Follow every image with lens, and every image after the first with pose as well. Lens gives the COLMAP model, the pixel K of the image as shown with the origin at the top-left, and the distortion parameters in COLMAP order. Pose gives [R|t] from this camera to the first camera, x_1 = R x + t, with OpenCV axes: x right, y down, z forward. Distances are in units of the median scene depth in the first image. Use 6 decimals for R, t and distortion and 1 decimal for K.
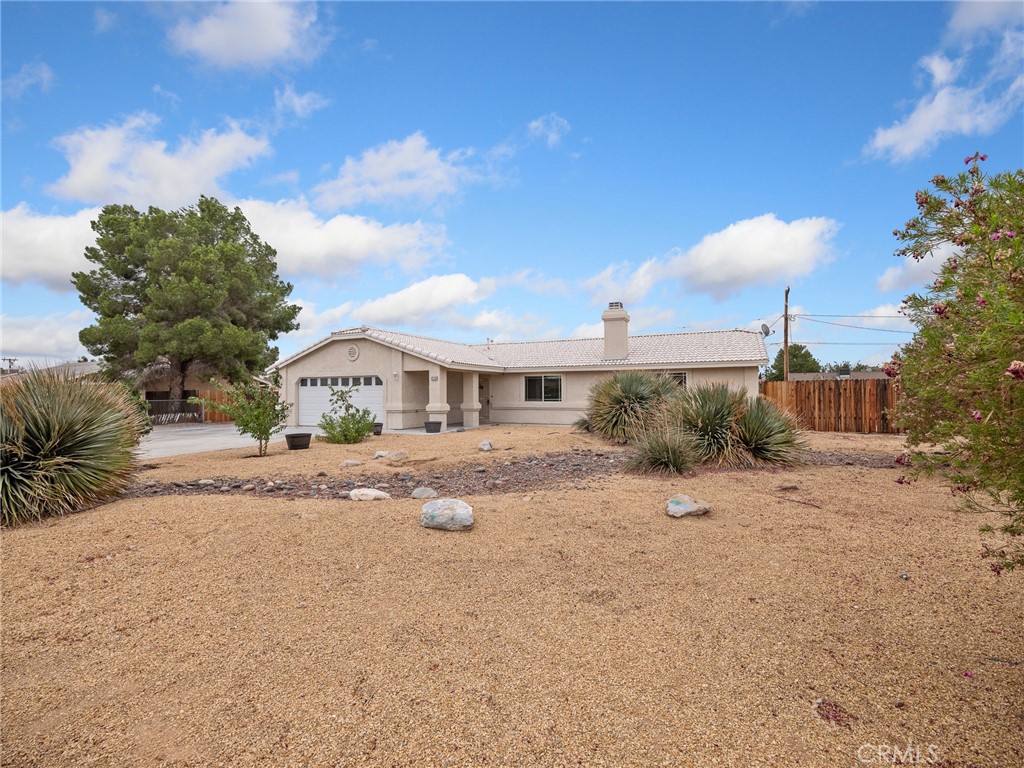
lens RADIAL K [[464.1, 0, 512.0], [0, 464.1, 384.0], [0, 0, 1]] dist [-0.002426, 0.001202]
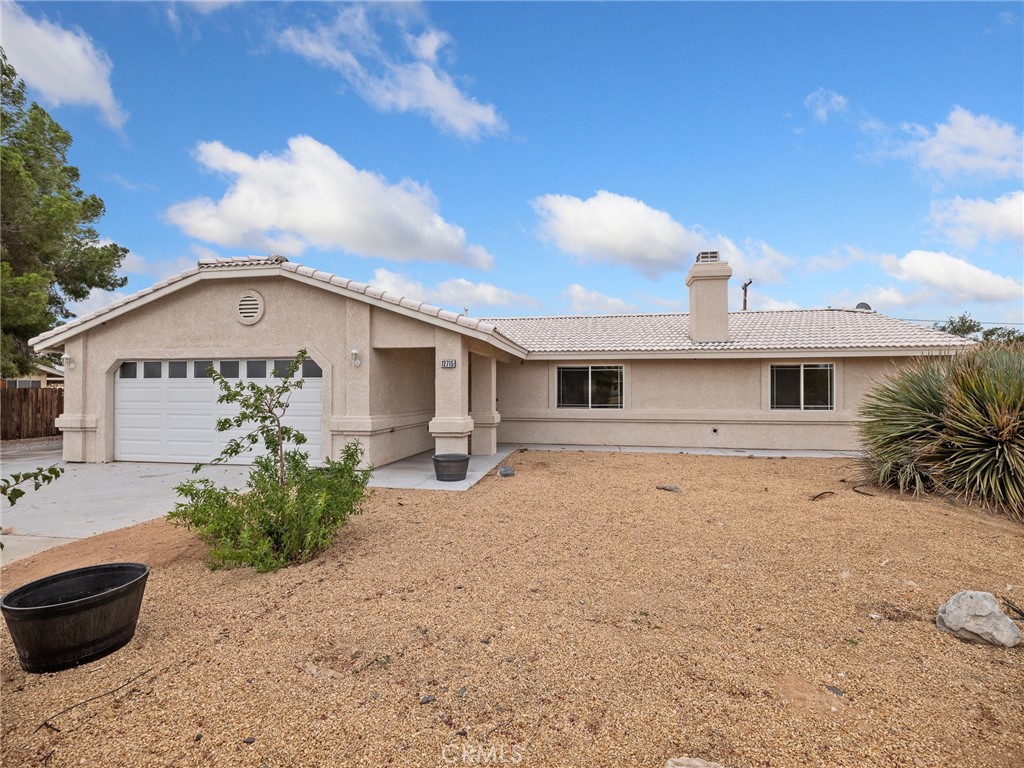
lens RADIAL K [[464.1, 0, 512.0], [0, 464.1, 384.0], [0, 0, 1]] dist [-0.002426, 0.001202]
pose [[0.966300, 0.009619, 0.257238, -0.239489], [-0.010226, 0.999947, 0.001020, 0.007613], [-0.257215, -0.003616, 0.966348, 0.551656]]
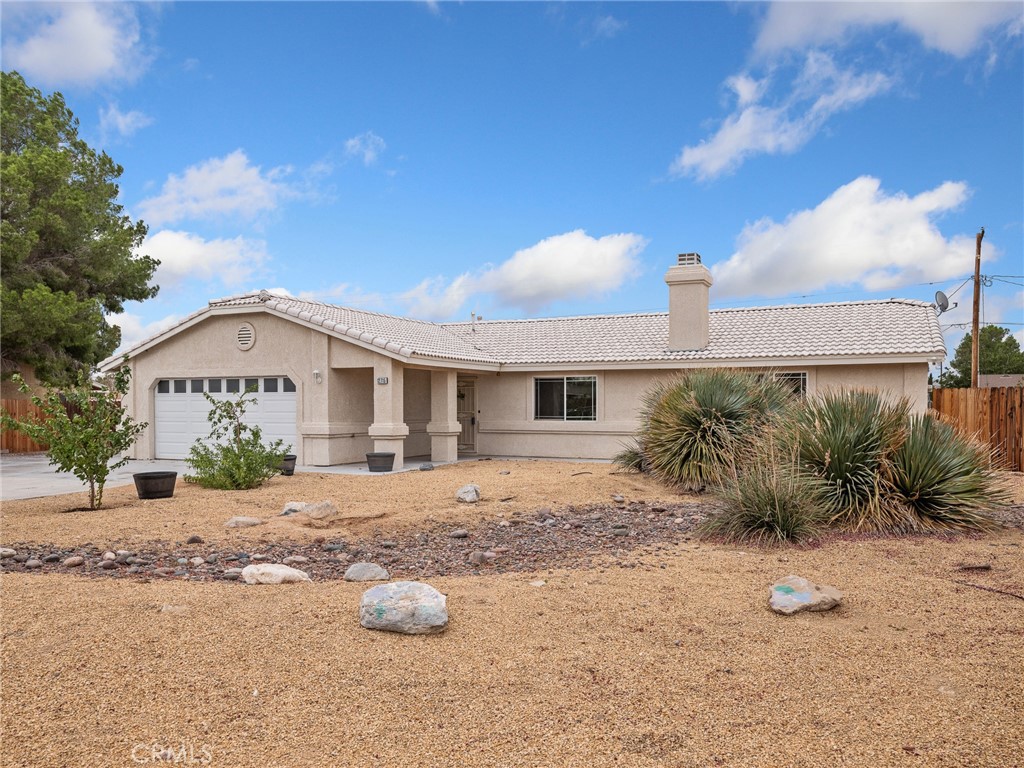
lens RADIAL K [[788.7, 0, 515.3], [0, 788.7, 414.9], [0, 0, 1]] dist [0.004864, -0.003440]
pose [[0.999986, 0.003775, -0.003637, 0.007853], [-0.003662, 0.999525, 0.030610, -0.000158], [0.003751, -0.030596, 0.999525, -0.014392]]
